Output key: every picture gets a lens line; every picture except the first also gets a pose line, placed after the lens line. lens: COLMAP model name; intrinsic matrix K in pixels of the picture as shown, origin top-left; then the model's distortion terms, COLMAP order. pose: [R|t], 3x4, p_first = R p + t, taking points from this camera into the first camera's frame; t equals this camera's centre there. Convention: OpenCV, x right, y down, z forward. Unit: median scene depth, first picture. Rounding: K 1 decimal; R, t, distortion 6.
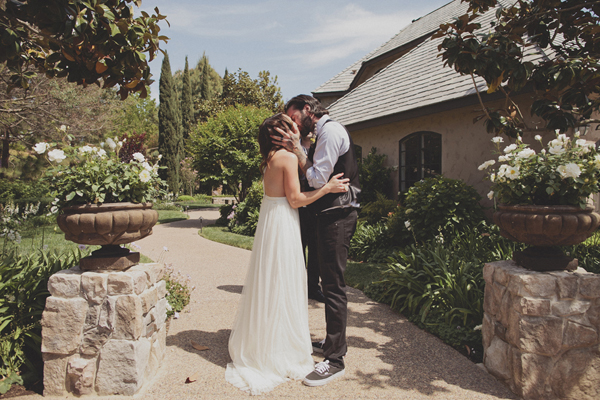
lens RADIAL K [[413.3, 0, 300.0], [0, 413.3, 200.0], [0, 0, 1]] dist [-0.036063, 0.042811]
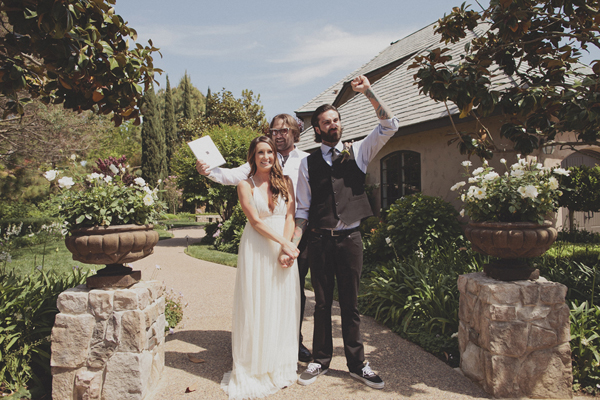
lens RADIAL K [[413.3, 0, 300.0], [0, 413.3, 200.0], [0, 0, 1]] dist [-0.036063, 0.042811]
pose [[0.999107, -0.010856, 0.040825, -0.013237], [0.012496, 0.999116, -0.040130, -0.006168], [-0.040354, 0.040605, 0.998360, -0.067510]]
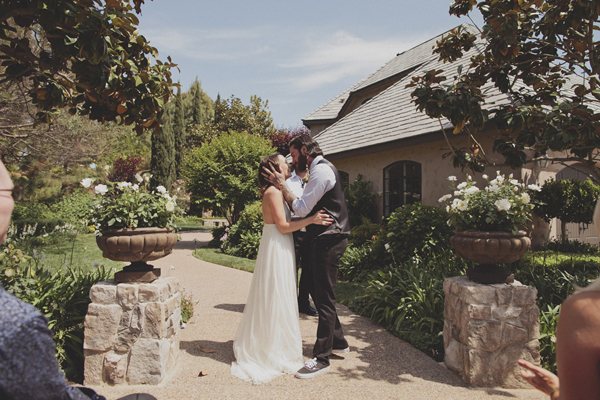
lens RADIAL K [[413.3, 0, 300.0], [0, 413.3, 200.0], [0, 0, 1]] dist [-0.036063, 0.042811]
pose [[0.999637, 0.007666, 0.025845, -0.009724], [-0.006270, 0.998540, -0.053655, -0.007978], [-0.026219, 0.053474, 0.998225, -0.167700]]
